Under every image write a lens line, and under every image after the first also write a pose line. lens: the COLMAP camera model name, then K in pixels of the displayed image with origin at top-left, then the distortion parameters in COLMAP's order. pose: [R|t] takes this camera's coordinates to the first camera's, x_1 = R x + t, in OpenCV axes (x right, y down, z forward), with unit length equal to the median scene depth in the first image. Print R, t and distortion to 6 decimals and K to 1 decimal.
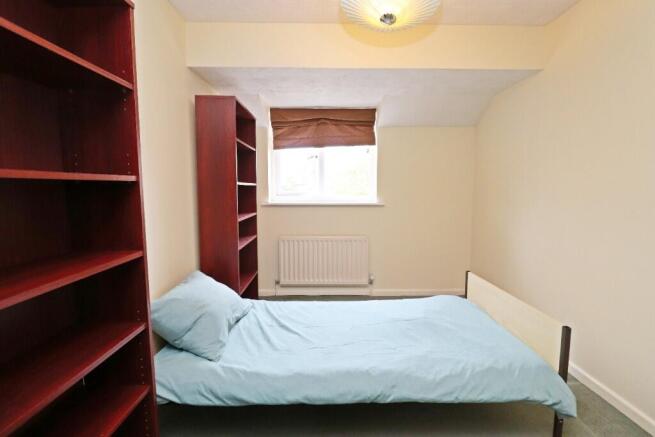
lens RADIAL K [[307.2, 0, 318.6], [0, 307.2, 217.8], [0, 0, 1]] dist [0.001787, -0.014963]
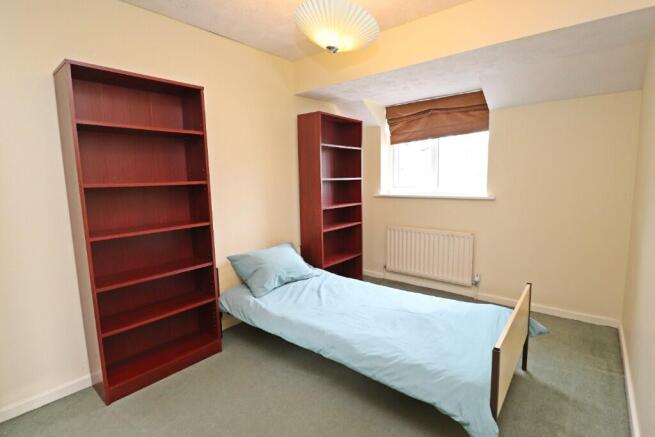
lens RADIAL K [[307.2, 0, 318.6], [0, 307.2, 217.8], [0, 0, 1]] dist [0.001787, -0.014963]
pose [[0.763955, 0.066531, -0.641830, 0.417374], [-0.040048, 0.997642, 0.055746, -0.018088], [0.644025, -0.016883, 0.764818, 0.007780]]
